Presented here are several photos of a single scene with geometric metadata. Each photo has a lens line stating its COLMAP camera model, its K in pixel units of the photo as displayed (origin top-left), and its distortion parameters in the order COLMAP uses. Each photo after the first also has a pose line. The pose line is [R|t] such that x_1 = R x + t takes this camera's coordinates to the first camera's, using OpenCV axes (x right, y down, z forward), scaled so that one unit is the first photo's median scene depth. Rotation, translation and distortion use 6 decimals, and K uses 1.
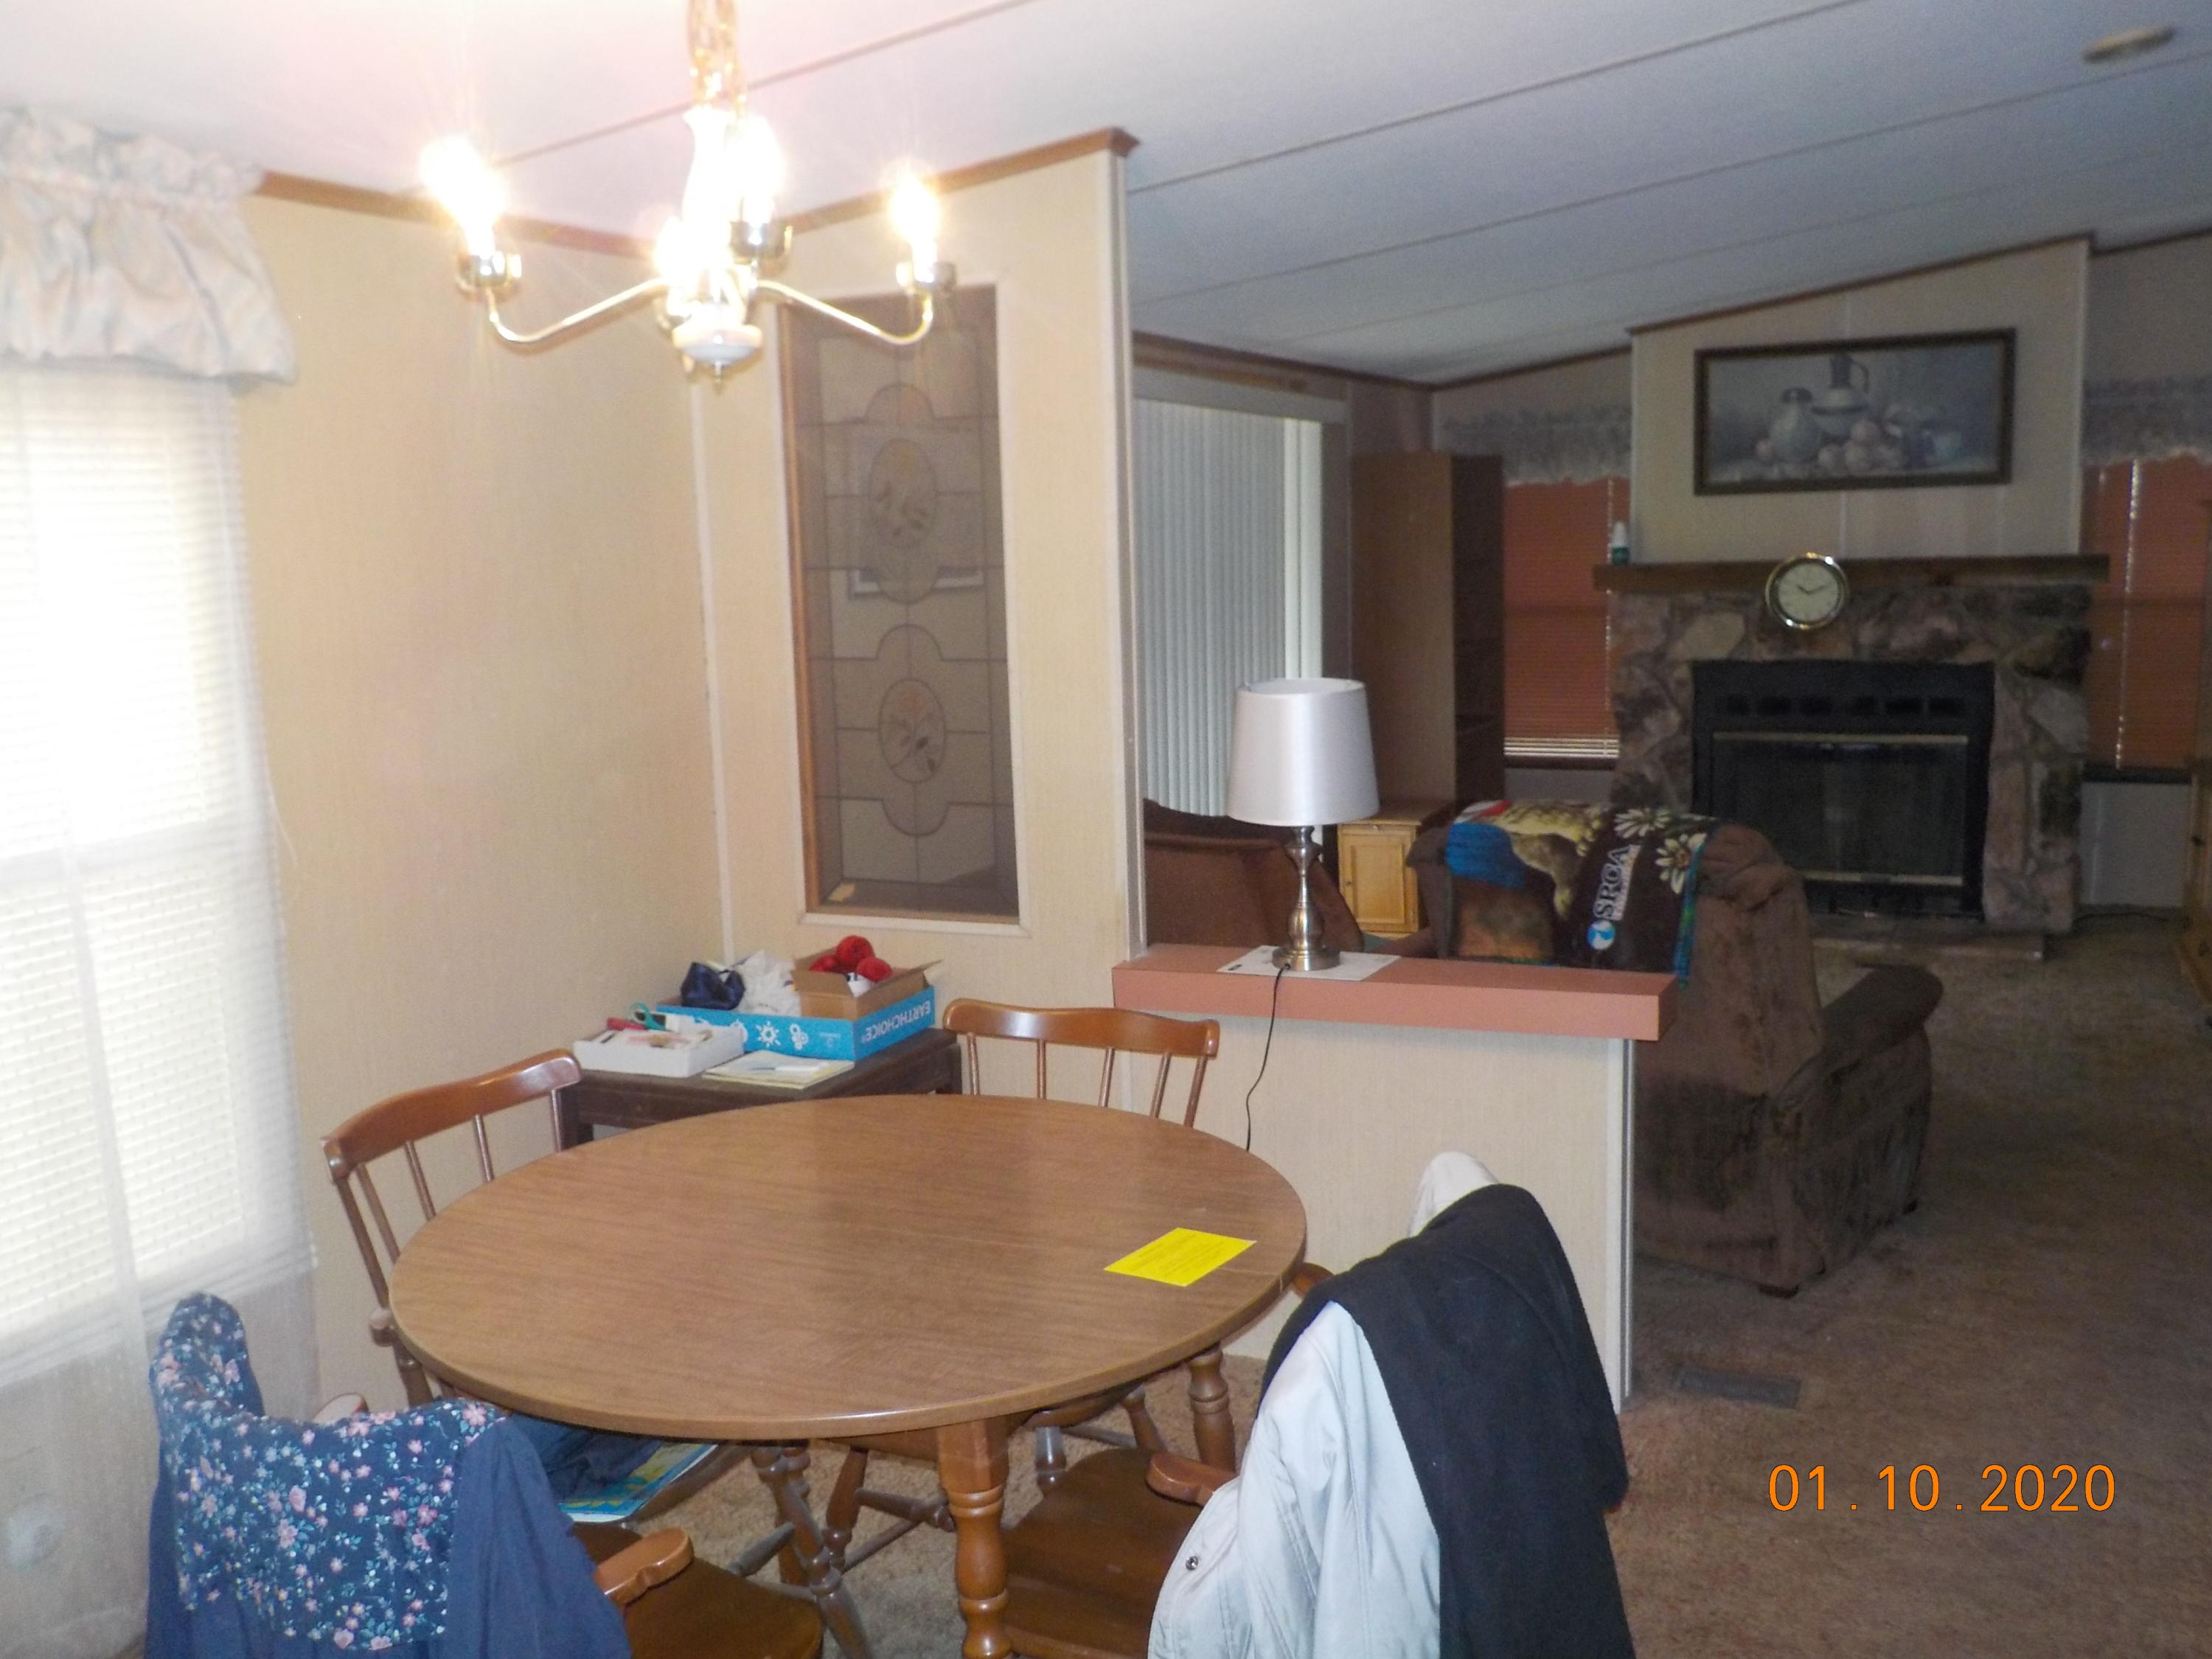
lens RADIAL K [[1982.3, 0, 1108.2], [0, 1982.3, 851.6], [0, 0, 1]] dist [-0.003618, 0.004004]
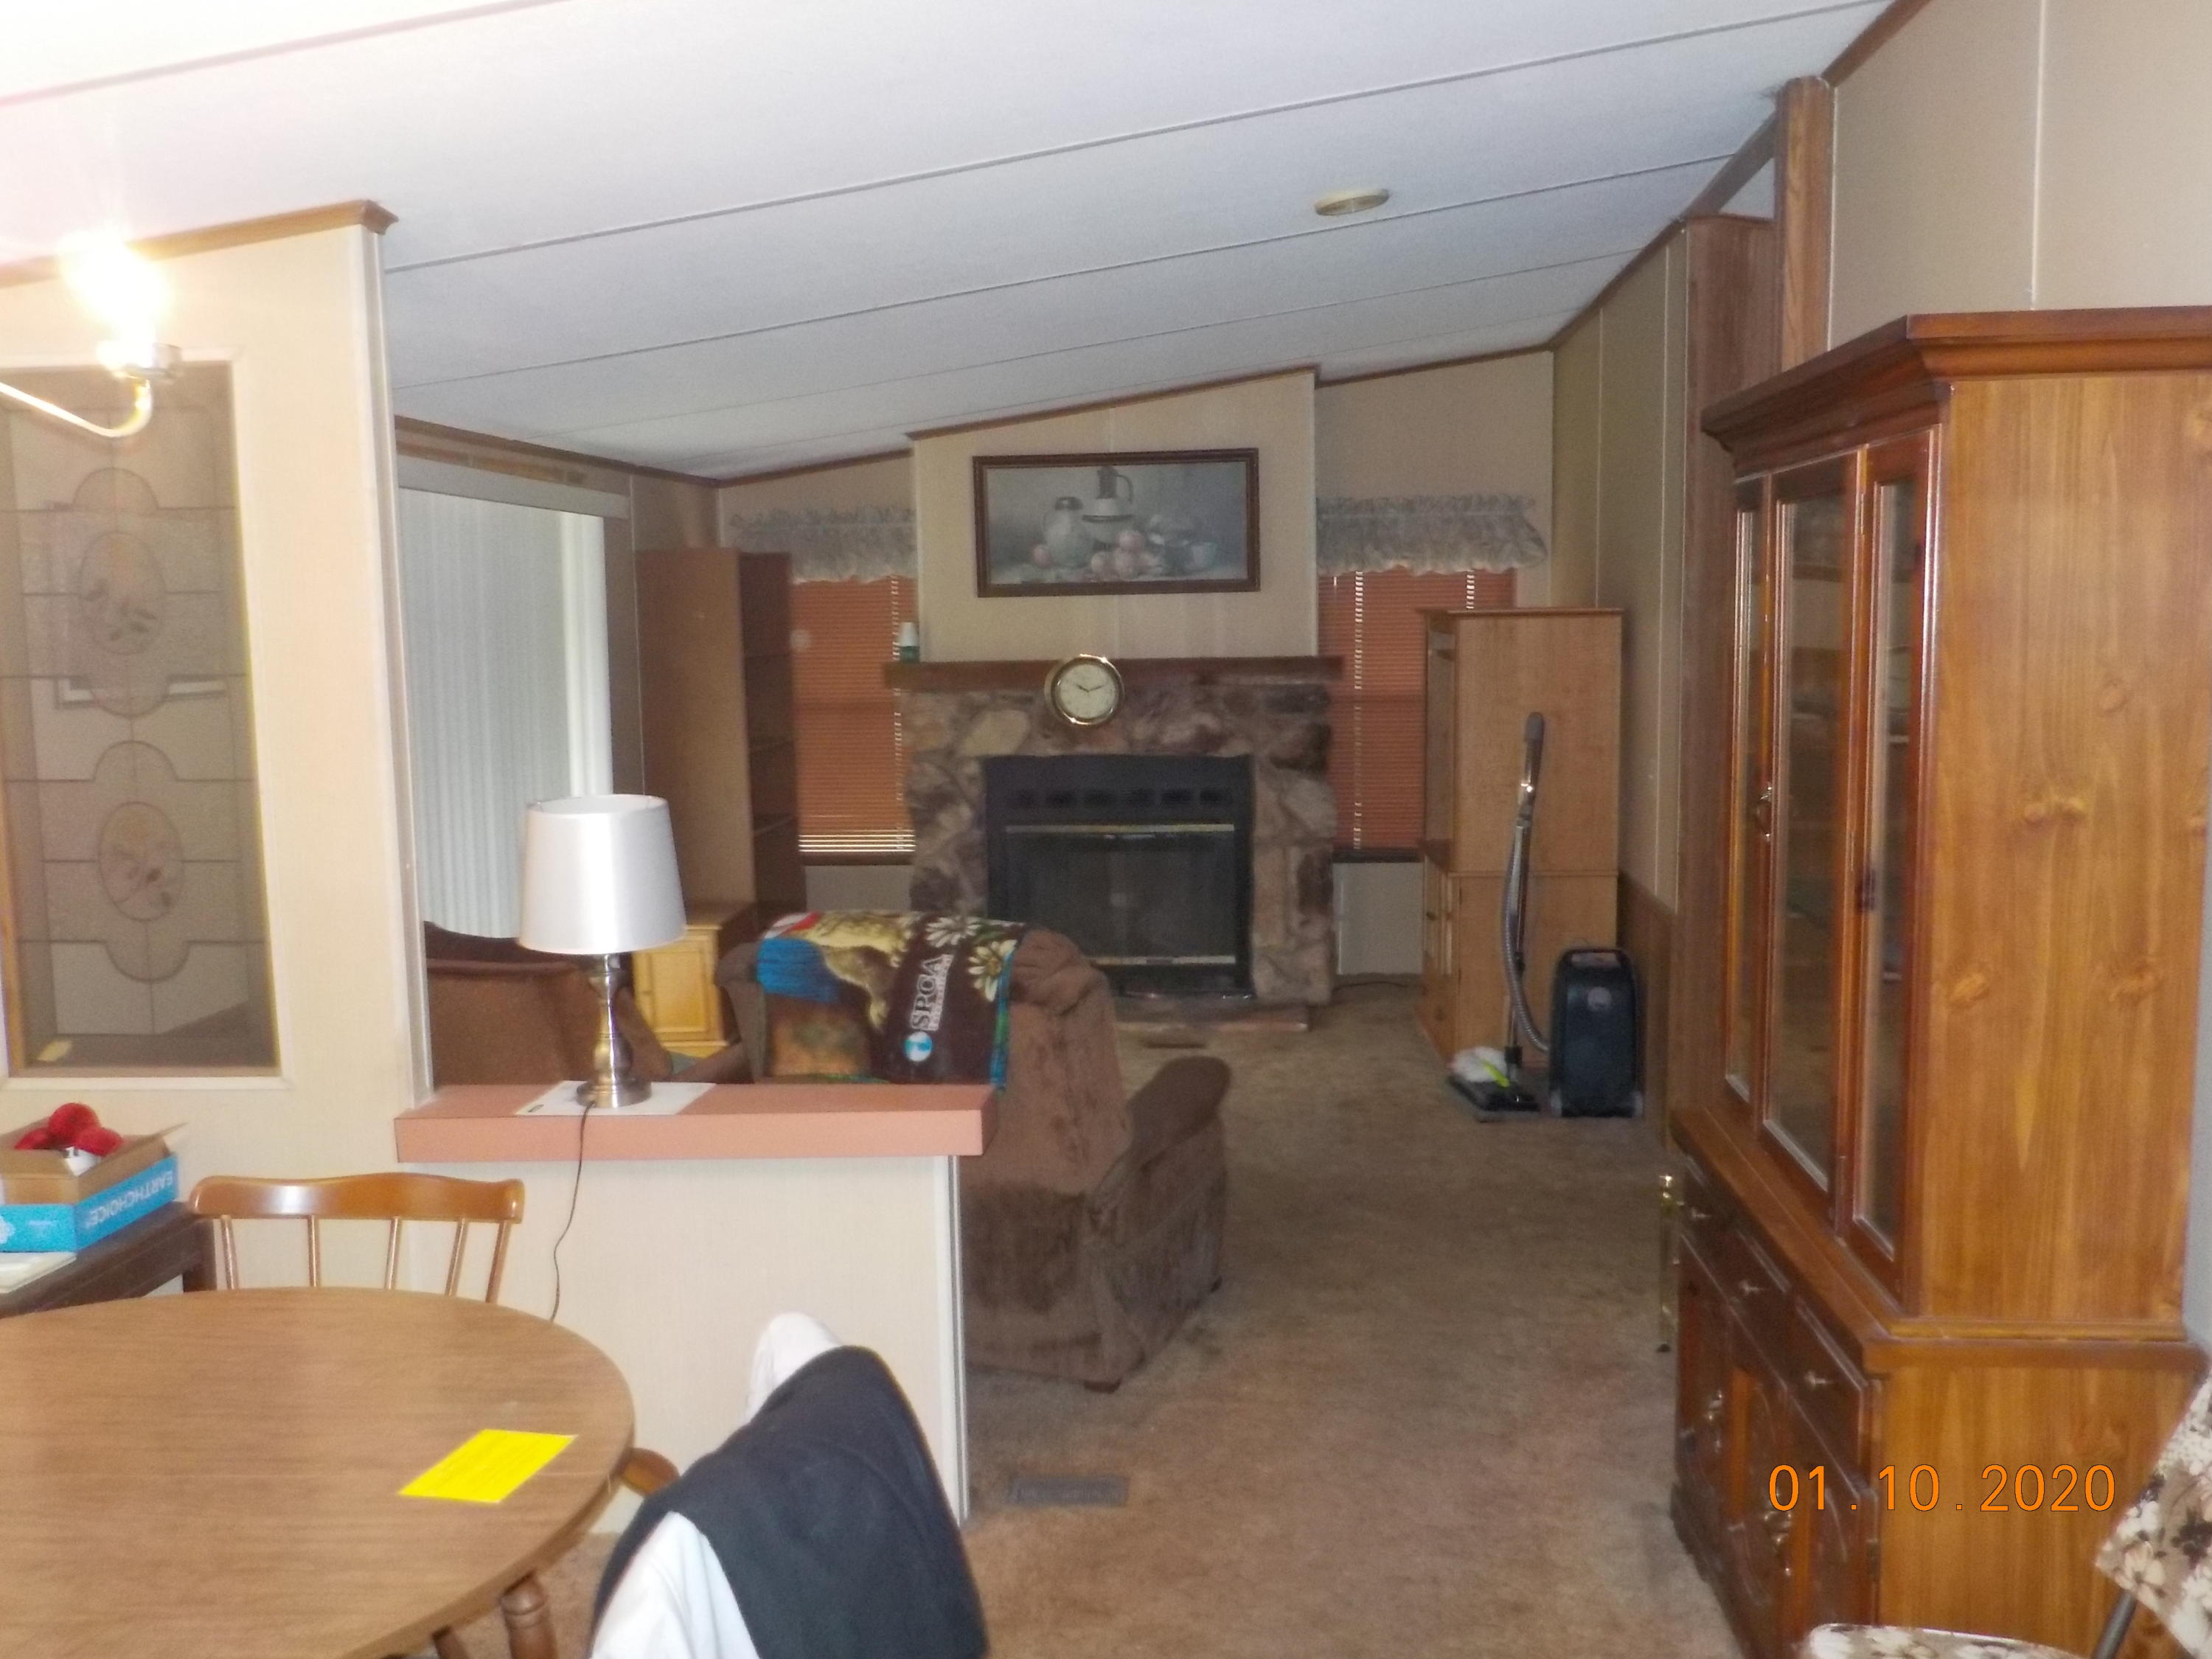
lens RADIAL K [[1982.3, 0, 1108.2], [0, 1982.3, 851.6], [0, 0, 1]] dist [-0.003618, 0.004004]
pose [[0.937225, -0.030913, 0.347351, -0.002180], [0.045955, 0.998325, -0.035149, -0.015088], [-0.345683, 0.048905, 0.937076, 0.035688]]
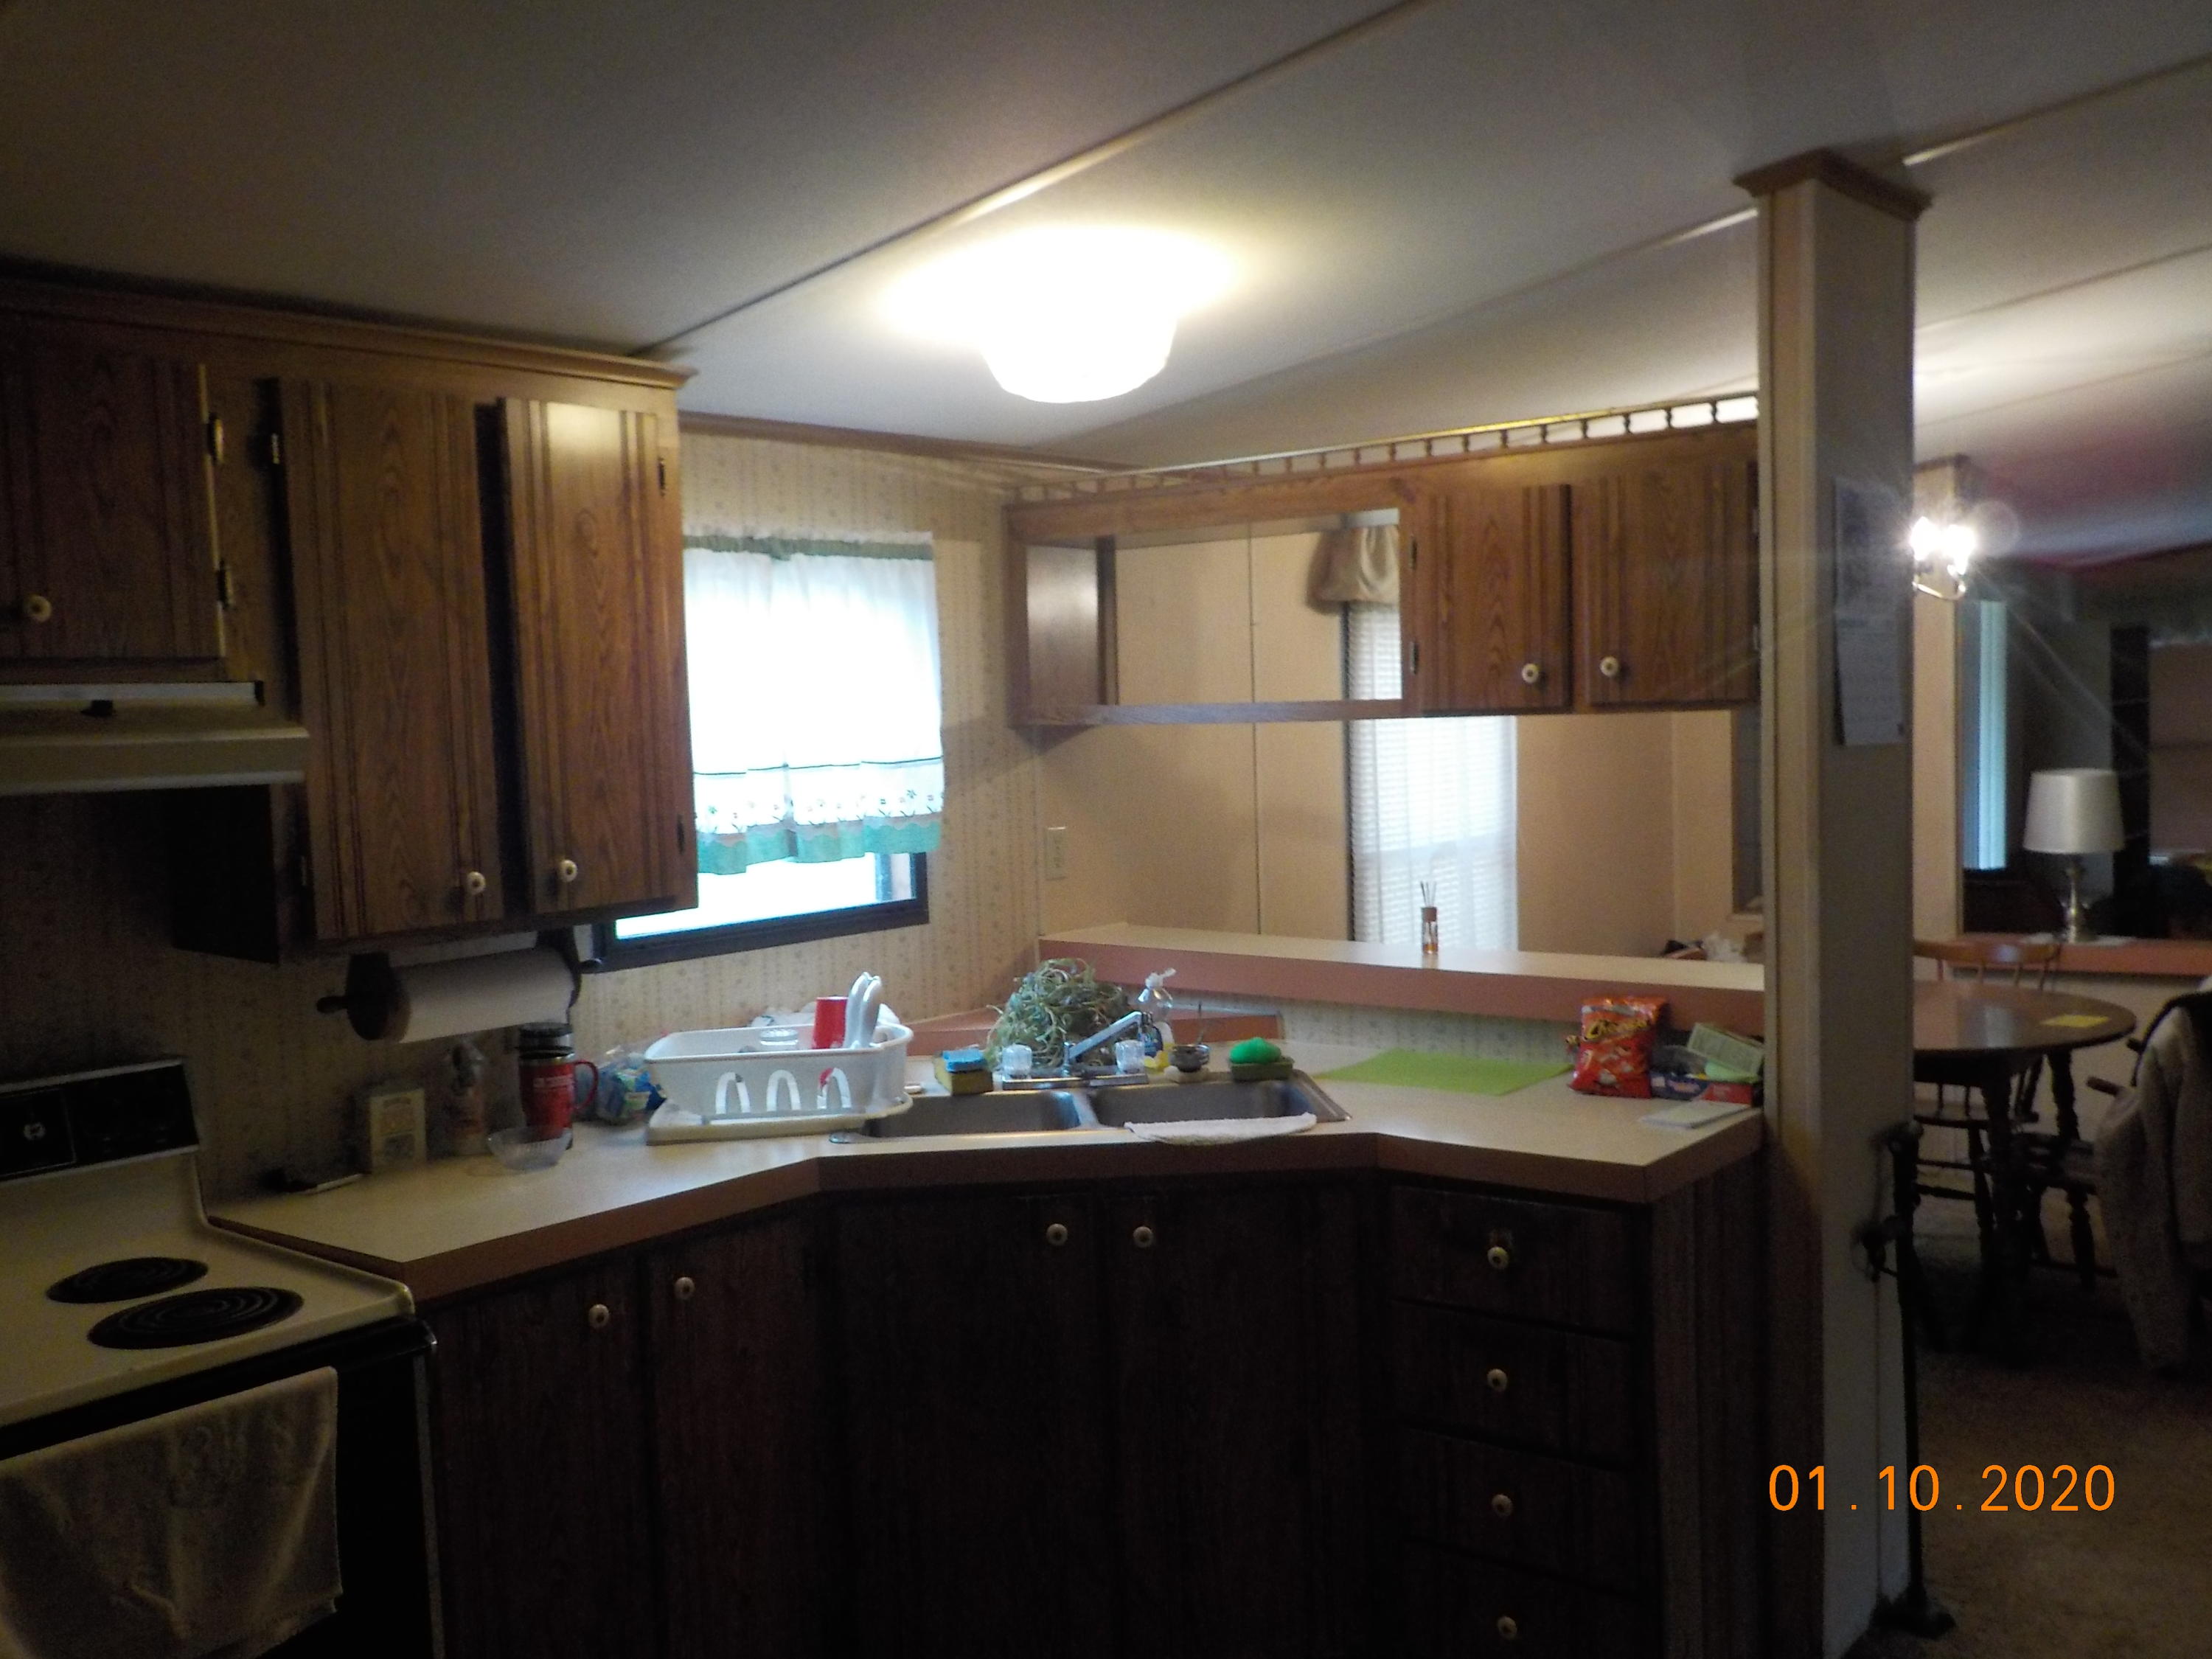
lens RADIAL K [[1982.3, 0, 1108.2], [0, 1982.3, 851.6], [0, 0, 1]] dist [-0.003618, 0.004004]
pose [[0.969321, 0.022682, -0.244750, -0.256487], [-0.040825, 0.996759, -0.069312, 0.121141], [0.242384, 0.077178, 0.967106, -0.750677]]
